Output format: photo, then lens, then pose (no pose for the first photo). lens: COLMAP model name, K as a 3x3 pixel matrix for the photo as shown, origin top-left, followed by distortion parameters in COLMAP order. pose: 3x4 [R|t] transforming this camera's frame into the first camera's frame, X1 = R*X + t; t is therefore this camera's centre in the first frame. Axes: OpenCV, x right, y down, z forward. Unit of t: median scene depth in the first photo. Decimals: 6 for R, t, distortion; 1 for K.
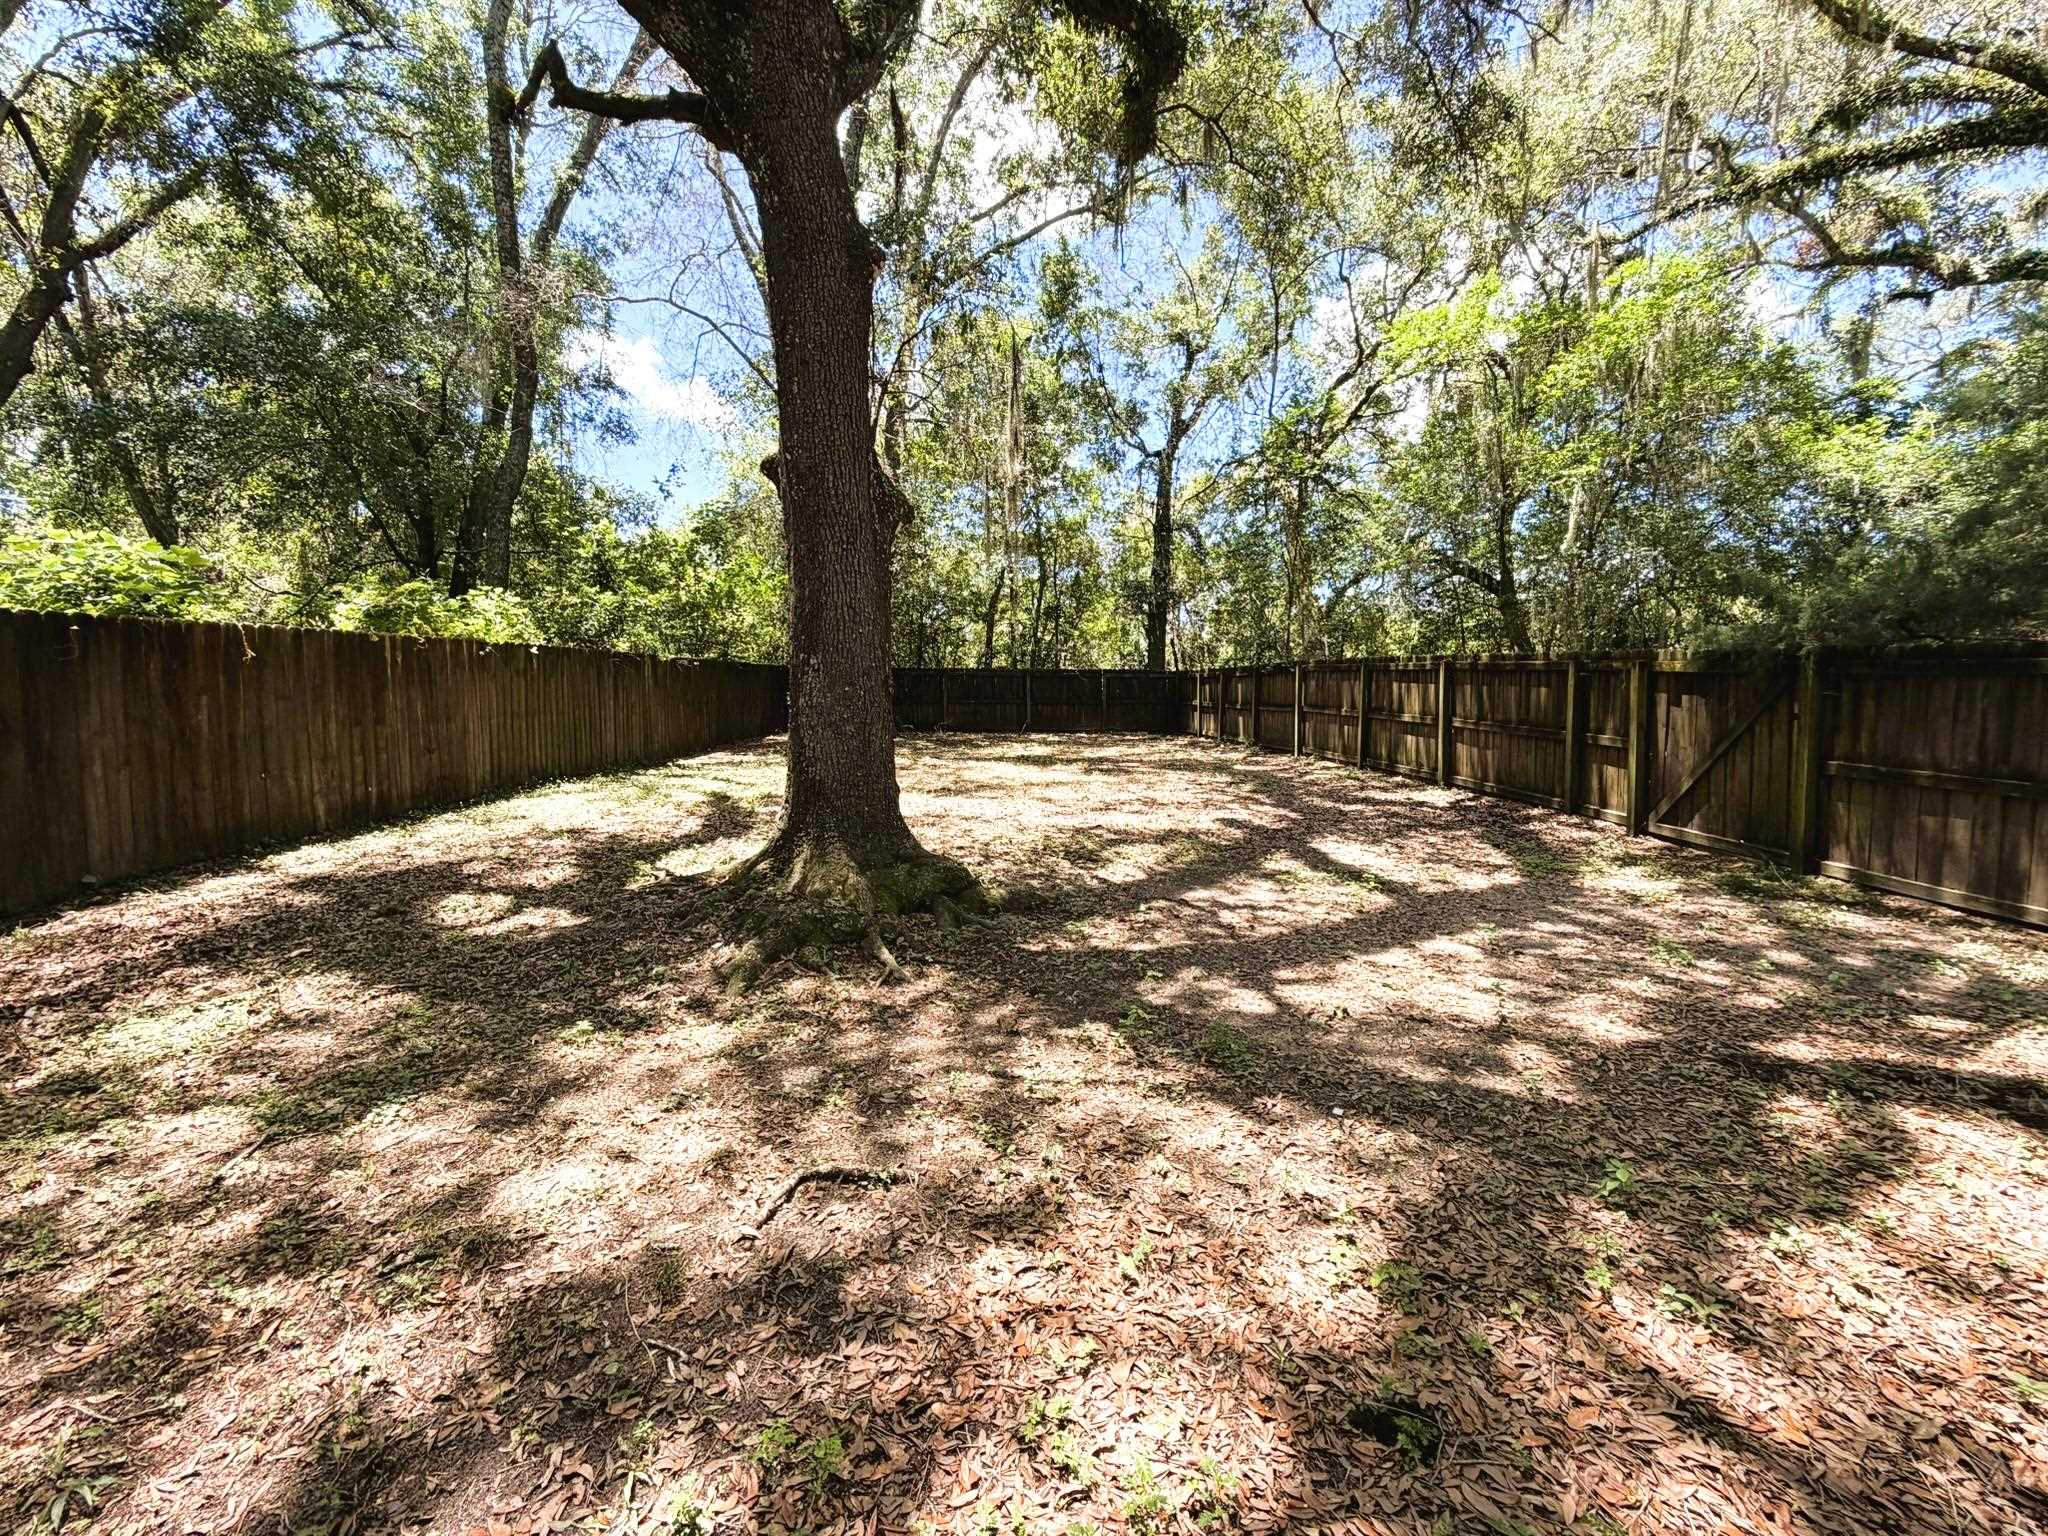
lens RADIAL K [[817.3, 0, 1017.0], [0, 817.3, 768.7], [0, 0, 1]] dist [-0.000820, 0.000247]
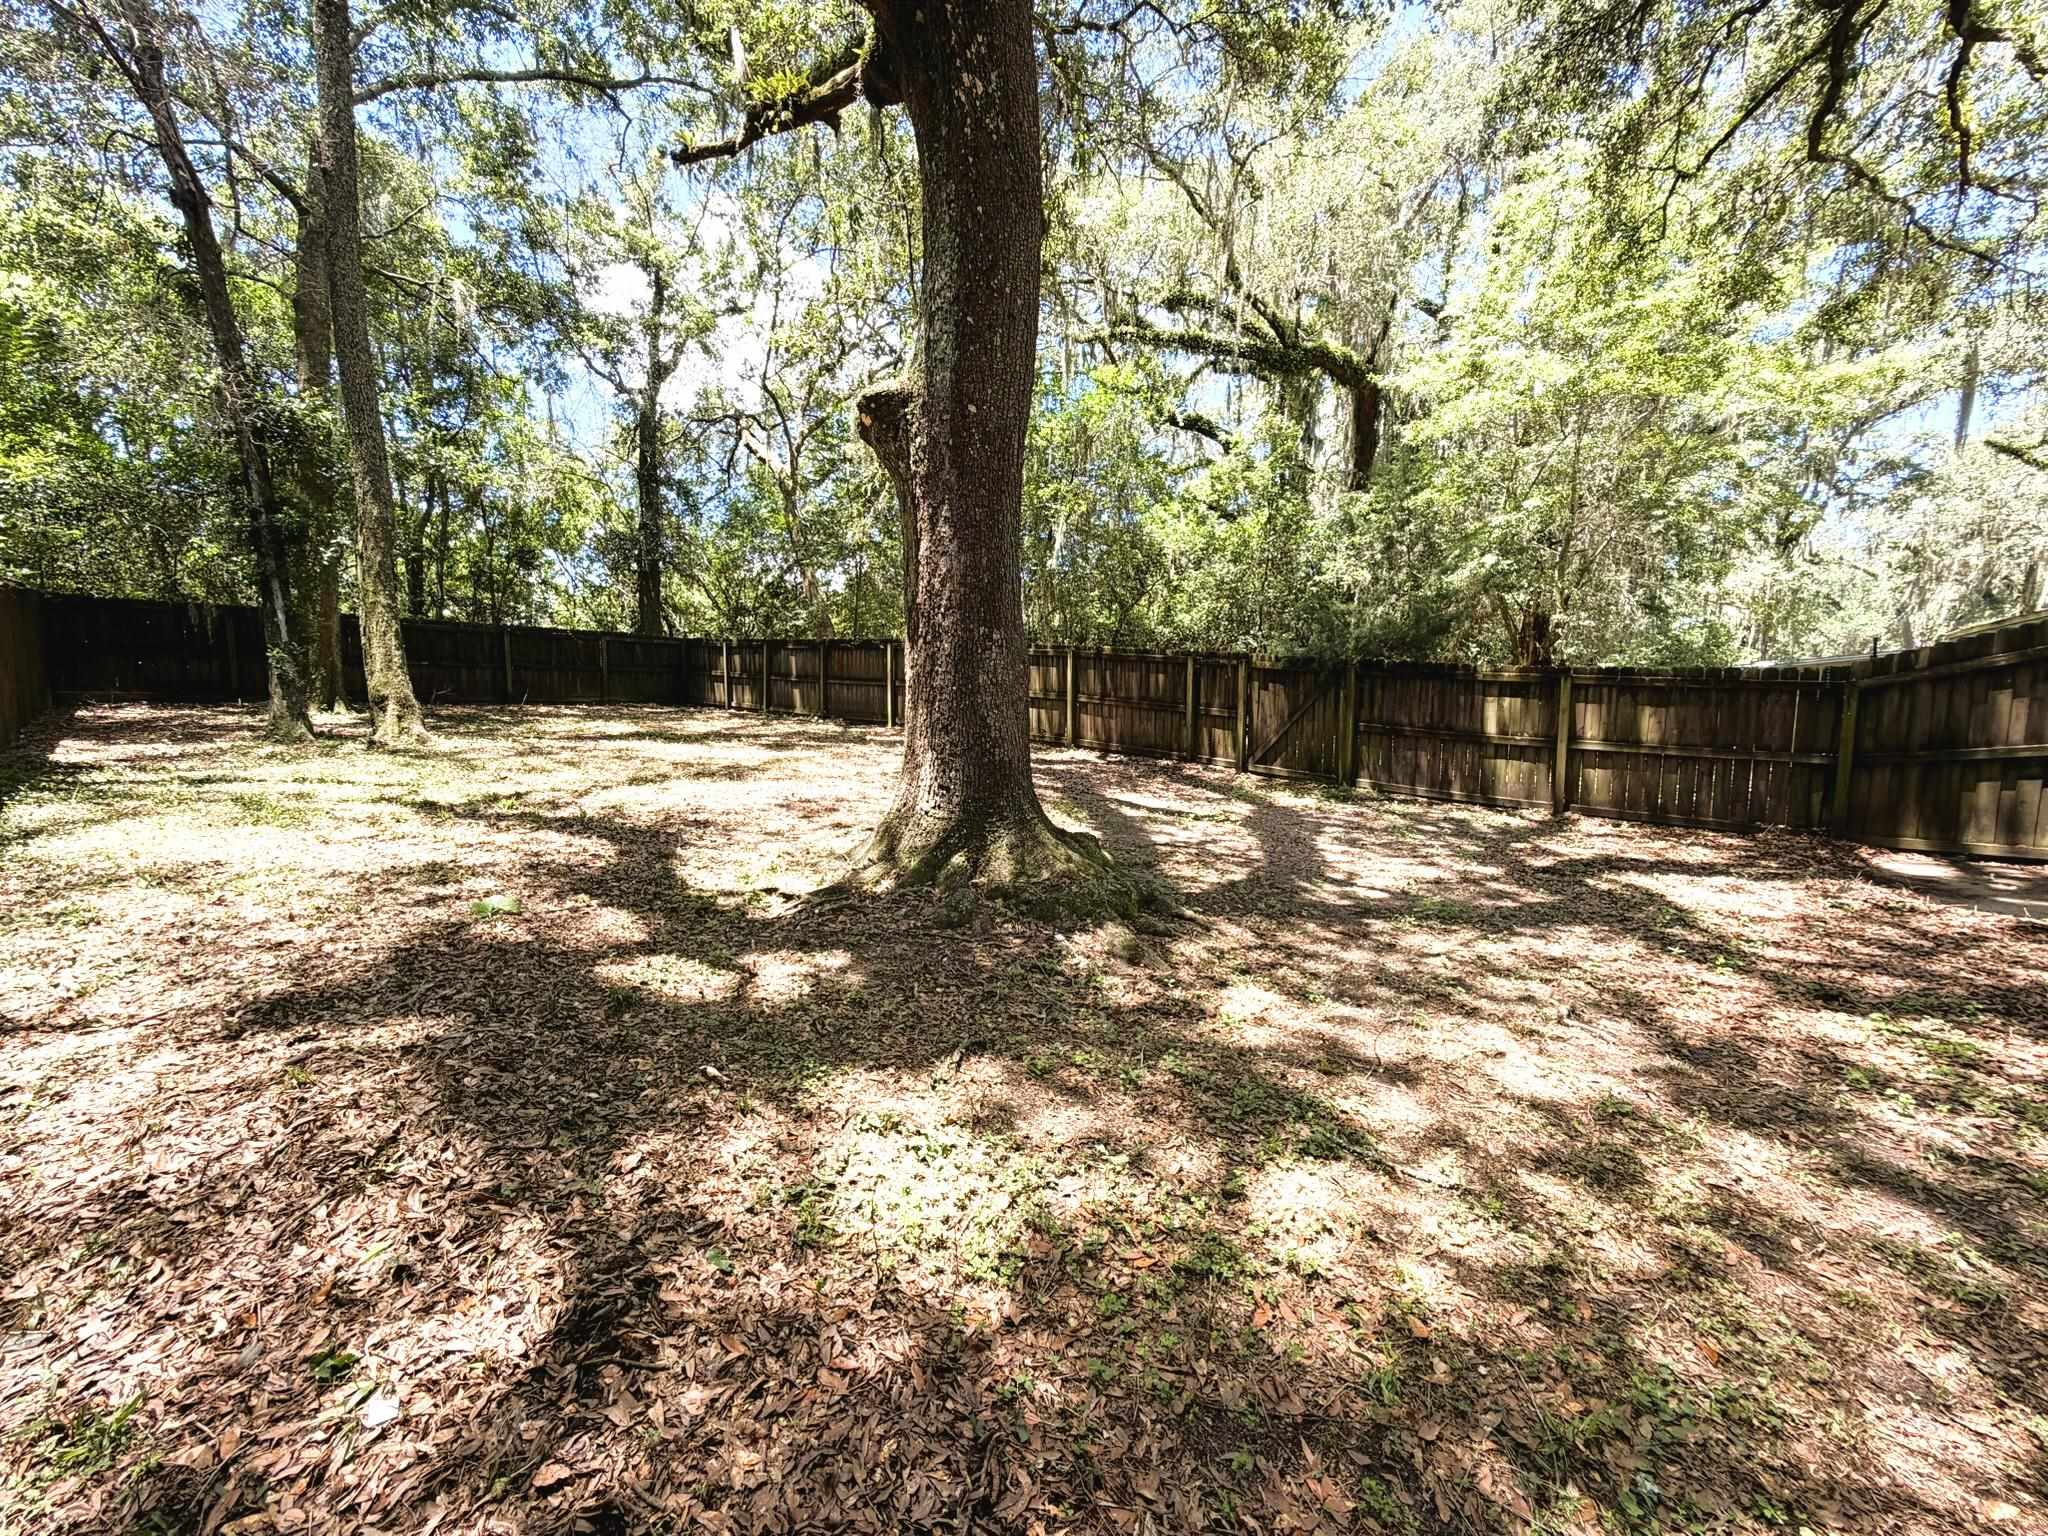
lens RADIAL K [[817.3, 0, 1017.0], [0, 817.3, 768.7], [0, 0, 1]] dist [-0.000820, 0.000247]
pose [[0.696509, -0.056819, 0.715295, -1.269778], [0.029910, 0.998292, 0.050174, -0.034664], [-0.716925, -0.013552, 0.697019, 0.446228]]
